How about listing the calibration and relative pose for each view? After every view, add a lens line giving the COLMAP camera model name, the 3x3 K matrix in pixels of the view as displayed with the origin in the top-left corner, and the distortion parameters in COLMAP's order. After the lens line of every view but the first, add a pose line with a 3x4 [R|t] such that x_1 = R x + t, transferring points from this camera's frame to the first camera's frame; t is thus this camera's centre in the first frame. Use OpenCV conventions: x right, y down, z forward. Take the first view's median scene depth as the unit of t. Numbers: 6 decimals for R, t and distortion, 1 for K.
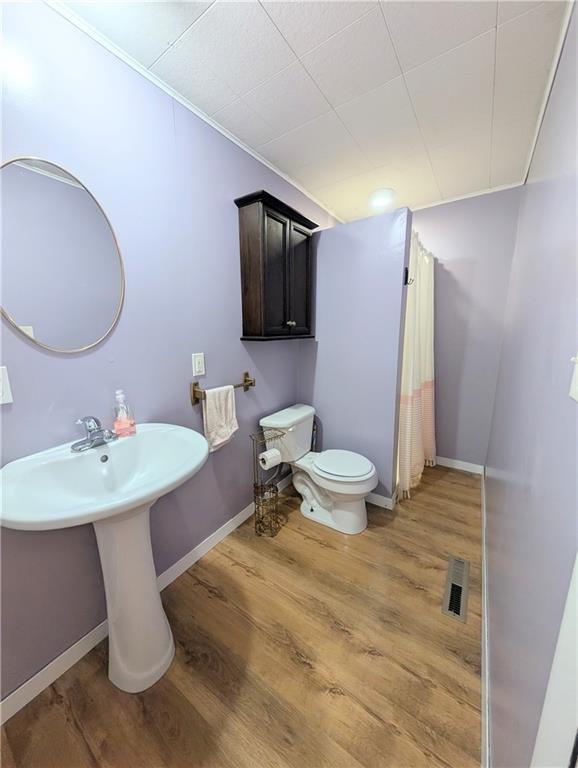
lens RADIAL K [[278.6, 0, 286.8], [0, 278.6, 382.5], [0, 0, 1]] dist [0.000925, 0.000063]
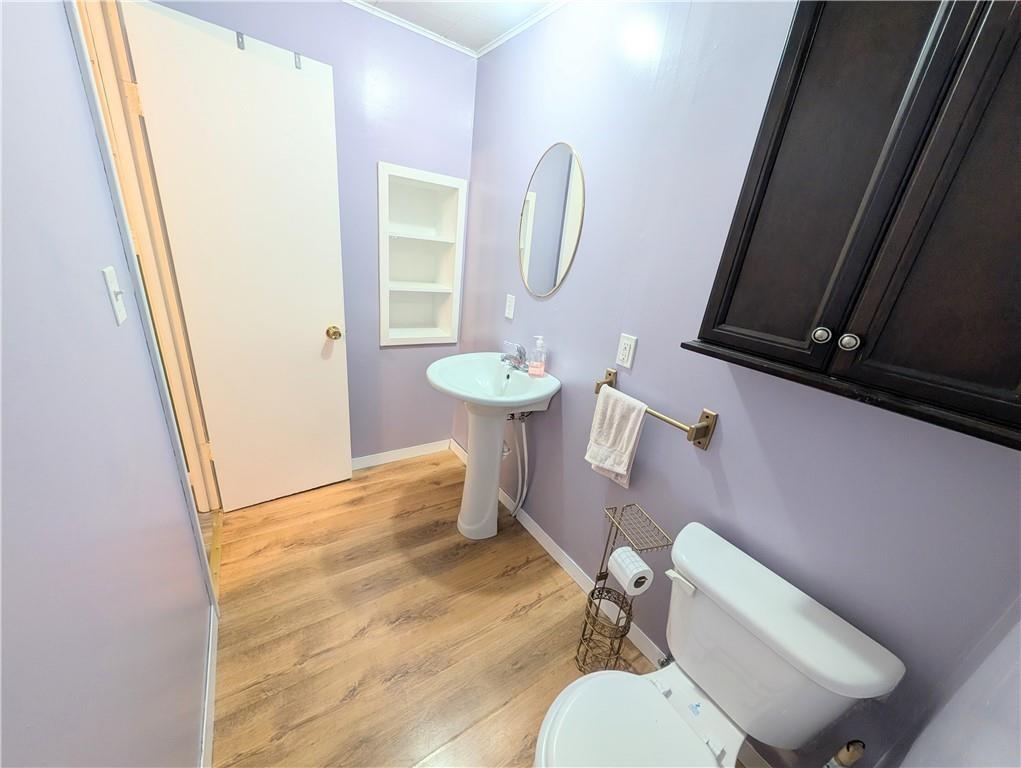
lens RADIAL K [[370.4, 0, 508.3], [0, 370.4, 386.7], [0, 0, 1]] dist [0.000925, 0.000063]
pose [[-0.371467, 0.305818, -0.876634, 0.605248], [-0.276074, 0.865105, 0.418780, -0.284526], [0.886451, 0.397579, -0.236930, 0.972153]]
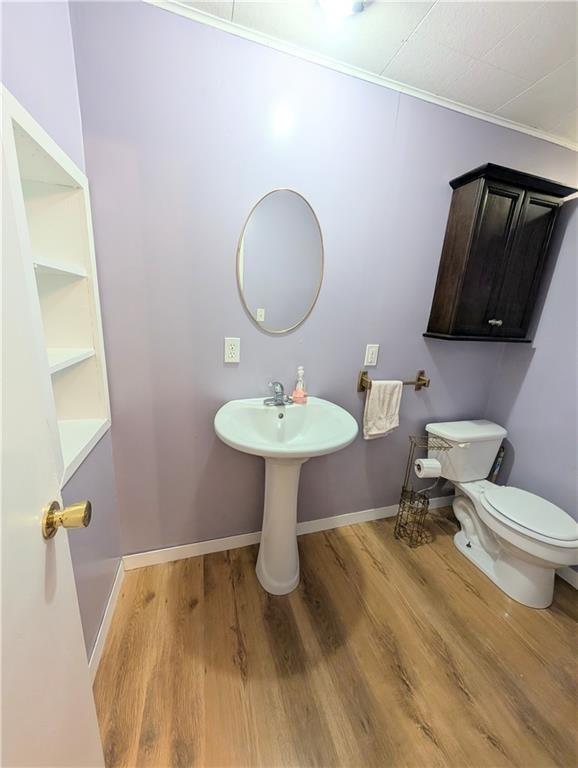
lens RADIAL K [[278.6, 0, 286.8], [0, 278.6, 382.5], [0, 0, 1]] dist [0.000925, 0.000063]
pose [[0.776965, 0.210308, -0.593377, 0.076885], [-0.183378, 0.977283, 0.106260, -0.017049], [0.602244, 0.026252, 0.797880, -0.023697]]
